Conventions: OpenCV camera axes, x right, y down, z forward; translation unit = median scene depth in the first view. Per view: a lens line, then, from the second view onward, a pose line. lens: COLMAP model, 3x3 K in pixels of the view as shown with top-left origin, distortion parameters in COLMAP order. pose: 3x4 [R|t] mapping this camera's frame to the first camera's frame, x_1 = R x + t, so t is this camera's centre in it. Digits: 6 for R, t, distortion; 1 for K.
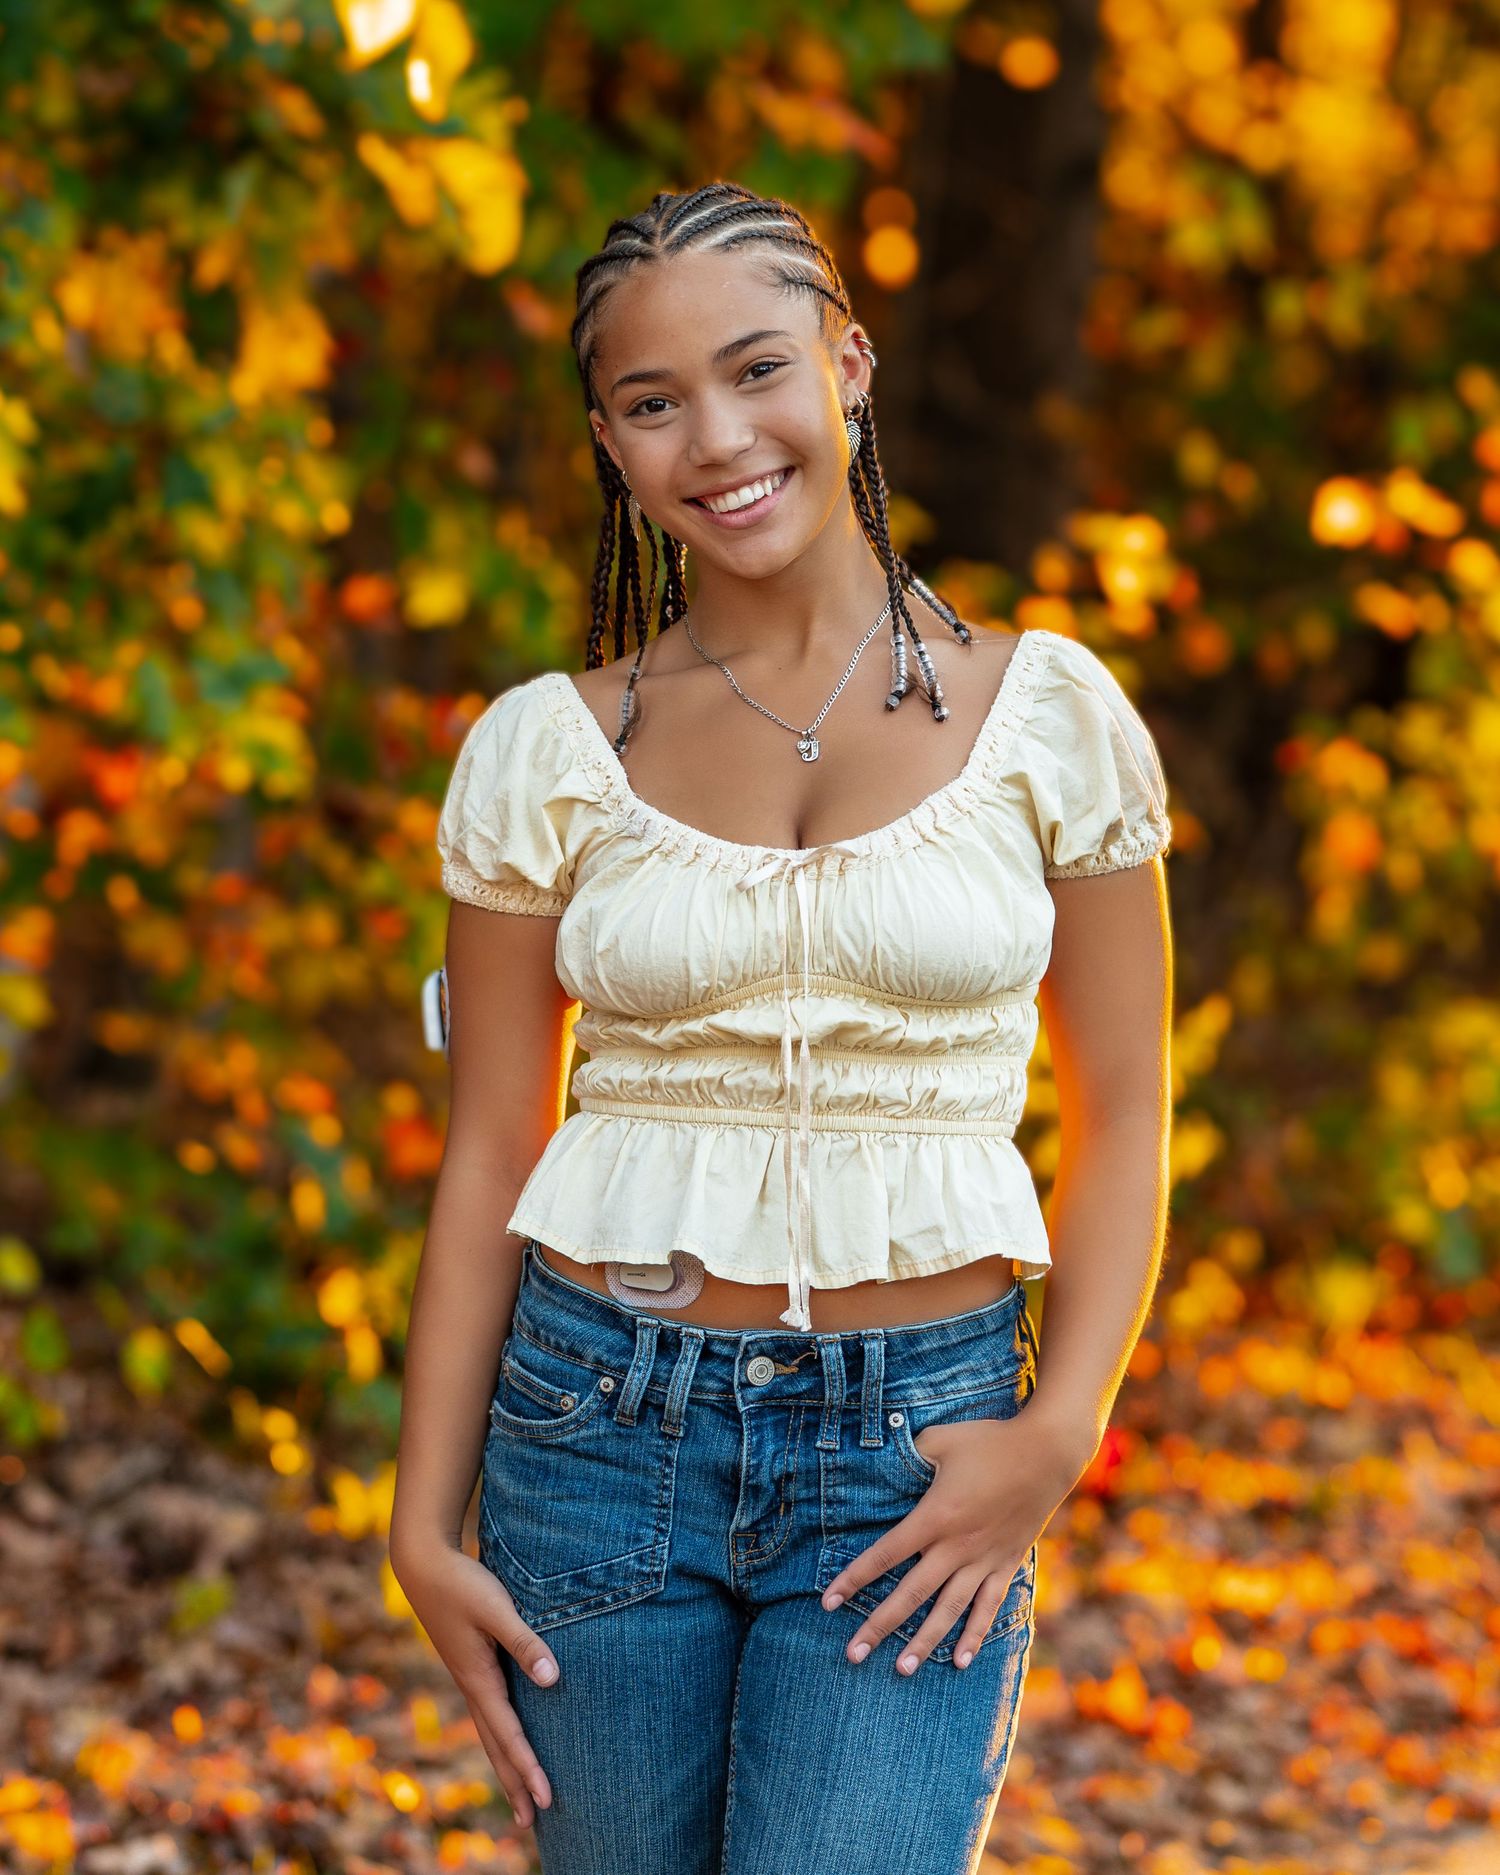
lens RADIAL K [[5050.4, 0, 752.5], [0, 5050.4, 936.2], [0, 0, 1]] dist [-0.321183, 0.000000]
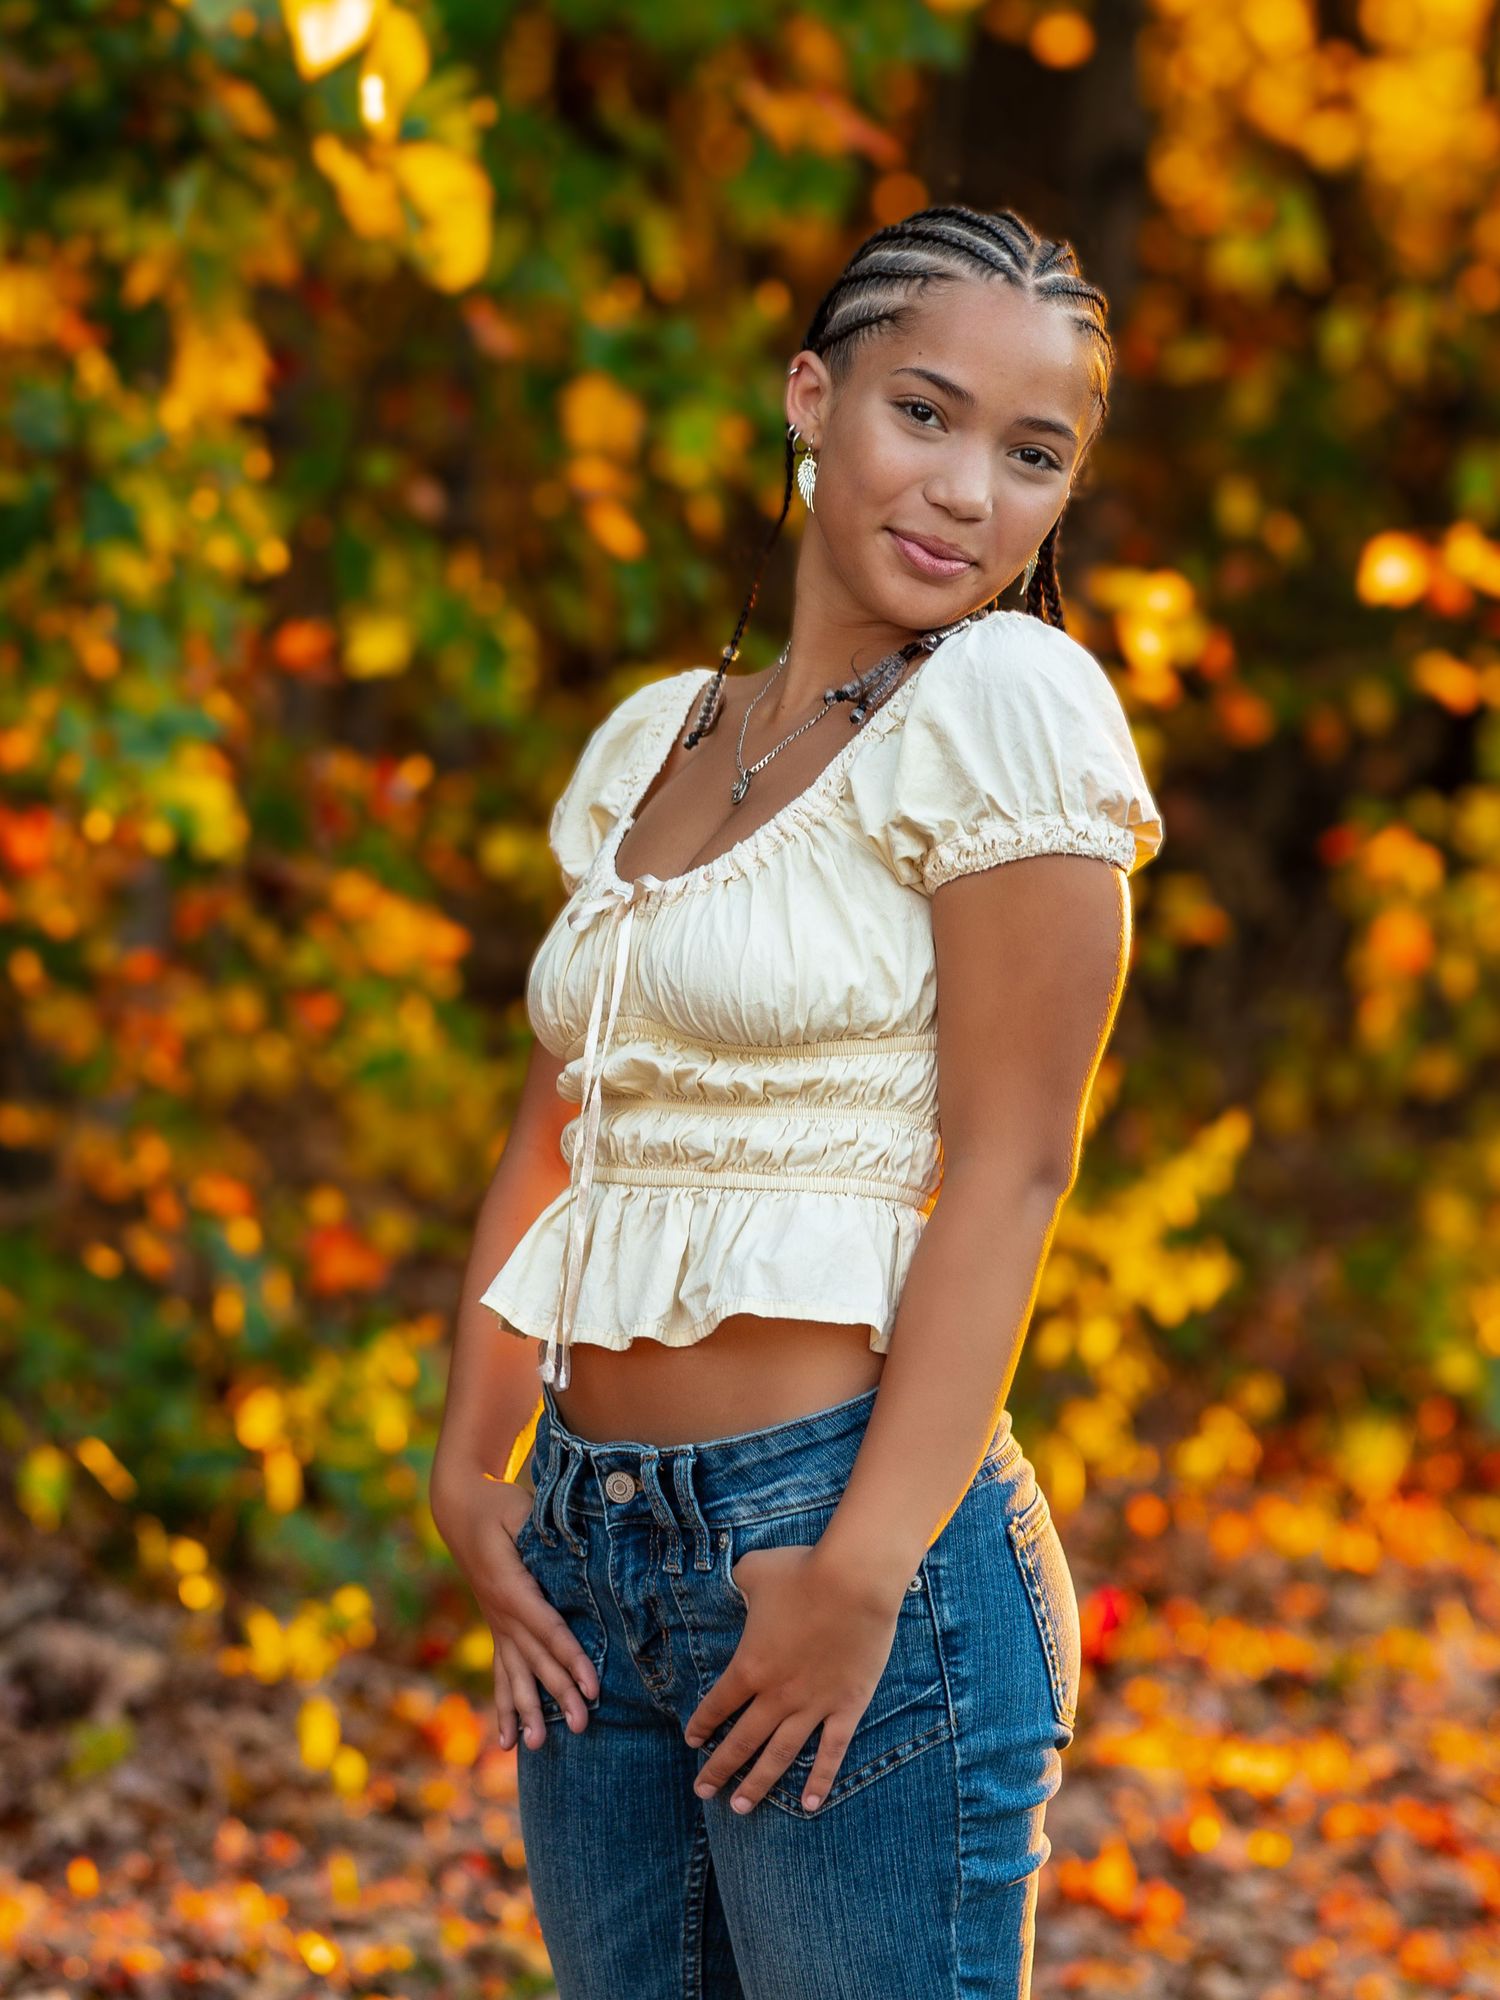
lens RADIAL K [[4961.3, 0, 743.5], [0, 4961.3, 1000.8], [0, 0, 1]] dist [-0.043246, 0.000000]
pose [[0.999728, 0.022792, 0.004944, -0.000593], [-0.022772, 0.999732, -0.004133, -0.001893], [-0.005037, 0.004020, 0.999979, 0.110070]]
